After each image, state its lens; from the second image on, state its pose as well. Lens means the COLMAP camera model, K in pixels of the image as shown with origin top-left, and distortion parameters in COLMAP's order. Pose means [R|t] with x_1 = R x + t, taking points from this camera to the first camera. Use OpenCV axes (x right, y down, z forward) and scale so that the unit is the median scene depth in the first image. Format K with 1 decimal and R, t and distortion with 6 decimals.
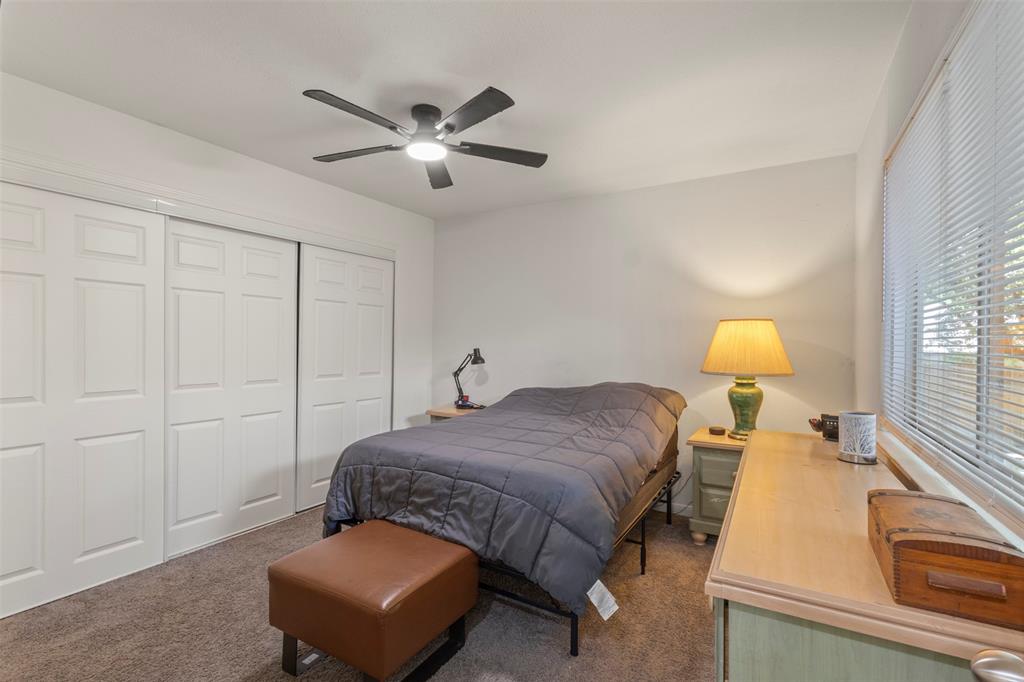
lens RADIAL K [[472.1, 0, 507.9], [0, 472.1, 348.8], [0, 0, 1]] dist [0.001921, 0.000615]
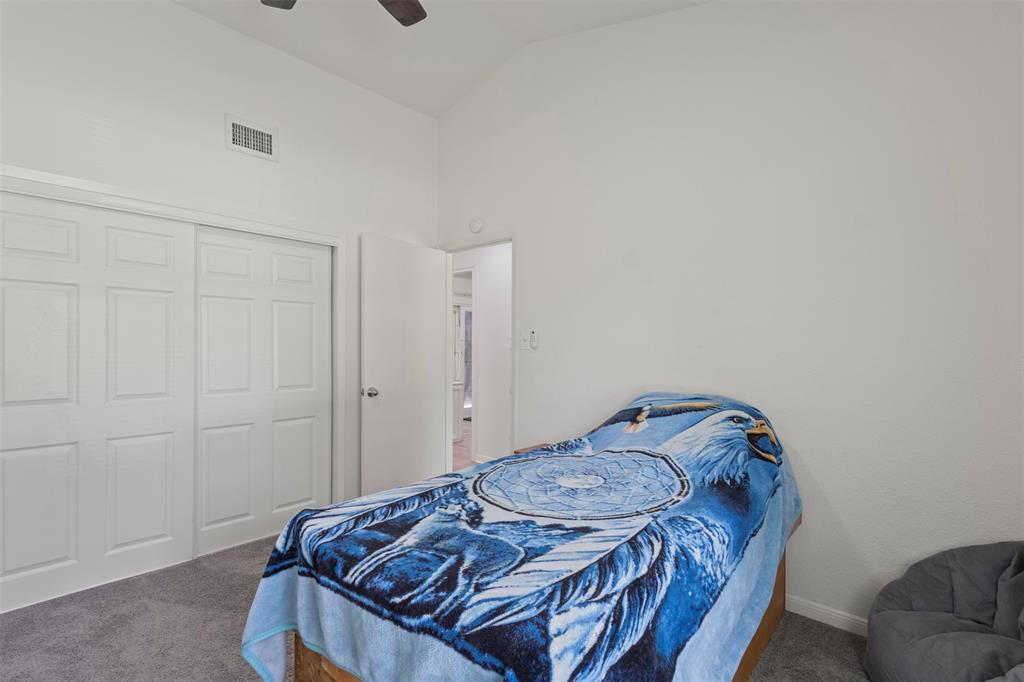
lens RADIAL K [[443.0, 0, 477.9], [0, 443.0, 358.4], [0, 0, 1]] dist [0.000107, 0.000062]
pose [[0.963694, 0.009567, -0.266837, 0.156573], [-0.007732, 0.999939, 0.007926, -0.003787], [0.266897, -0.005575, 0.963709, 0.279858]]
